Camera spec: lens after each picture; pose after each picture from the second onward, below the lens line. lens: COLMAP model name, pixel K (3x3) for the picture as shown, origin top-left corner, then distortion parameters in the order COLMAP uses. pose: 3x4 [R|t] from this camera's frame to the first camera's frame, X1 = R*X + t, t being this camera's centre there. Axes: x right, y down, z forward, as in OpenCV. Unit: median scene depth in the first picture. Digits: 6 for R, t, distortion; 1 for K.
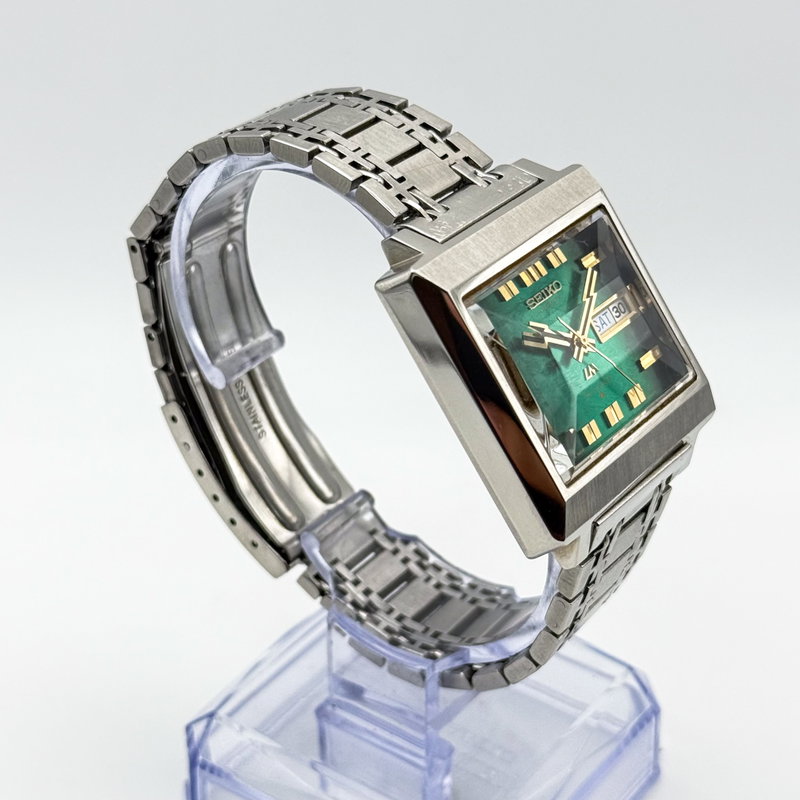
lens RADIAL K [[2014.8, 0, 361.1], [0, 2014.8, 399.6], [0, 0, 1]] dist [0.356147, -0.275365]
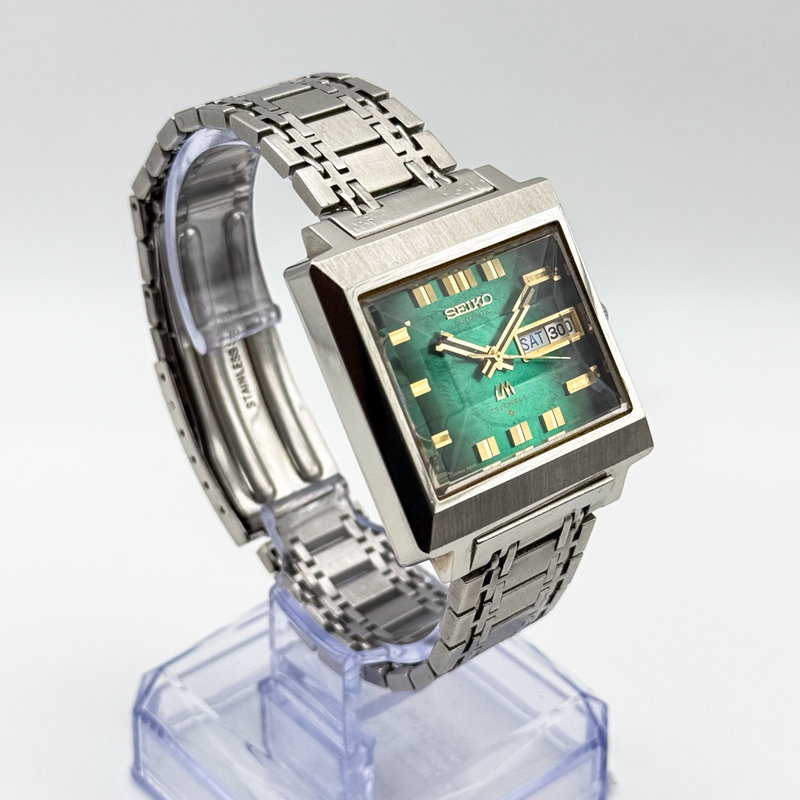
lens RADIAL K [[2014.8, 0, 361.1], [0, 2014.8, 399.6], [0, 0, 1]] dist [0.356147, -0.275365]
pose [[0.966421, 0.144719, -0.212336, 0.242925], [-0.140650, 0.989468, 0.034230, -0.030826], [0.215053, -0.003215, 0.976597, 0.024727]]
